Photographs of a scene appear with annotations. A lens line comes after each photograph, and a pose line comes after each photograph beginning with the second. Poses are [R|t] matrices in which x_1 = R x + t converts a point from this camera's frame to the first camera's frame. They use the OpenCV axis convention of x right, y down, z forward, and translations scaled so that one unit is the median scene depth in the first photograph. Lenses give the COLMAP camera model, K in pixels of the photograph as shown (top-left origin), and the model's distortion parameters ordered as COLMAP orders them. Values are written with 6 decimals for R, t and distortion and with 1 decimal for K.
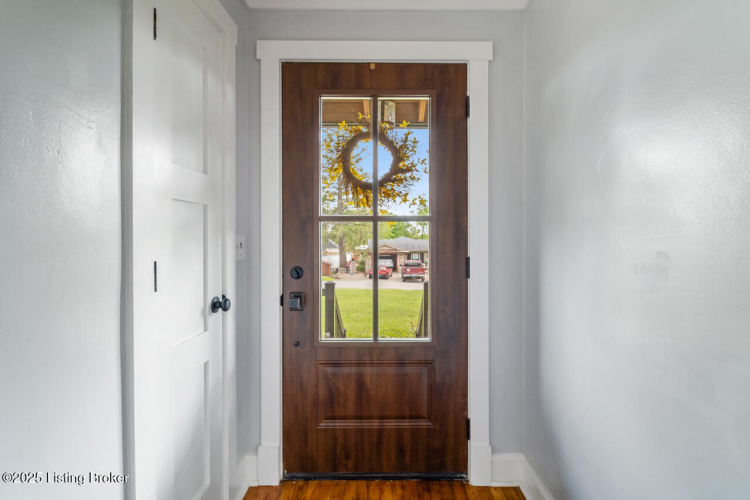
lens RADIAL K [[360.1, 0, 381.4], [0, 360.1, 254.1], [0, 0, 1]] dist [-0.002650, -0.001980]
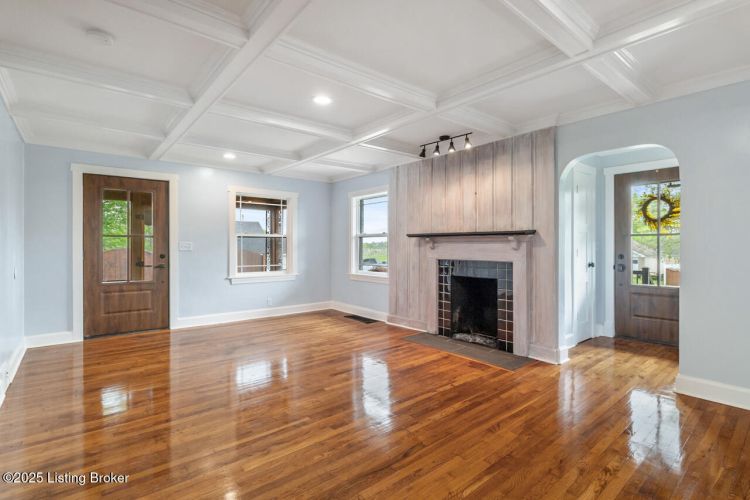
lens RADIAL K [[360.1, 0, 389.9], [0, 360.1, 244.3], [0, 0, 1]] dist [-0.002650, -0.001980]
pose [[0.643339, -0.000266, -0.765582, 0.659098], [-0.001893, 0.999996, -0.001938, -0.027258], [0.765579, 0.002696, 0.643336, -1.882454]]
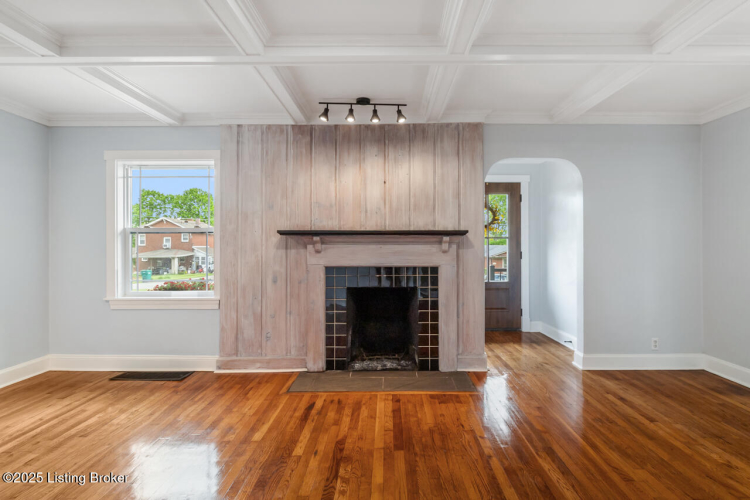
lens RADIAL K [[360.1, 0, 374.9], [0, 360.1, 243.7], [0, 0, 1]] dist [-0.002650, -0.001980]
pose [[0.999777, 0.001338, -0.021085, -0.836932], [-0.001510, 0.999966, -0.008134, -0.028269], [0.021073, 0.008164, 0.999745, -1.822631]]
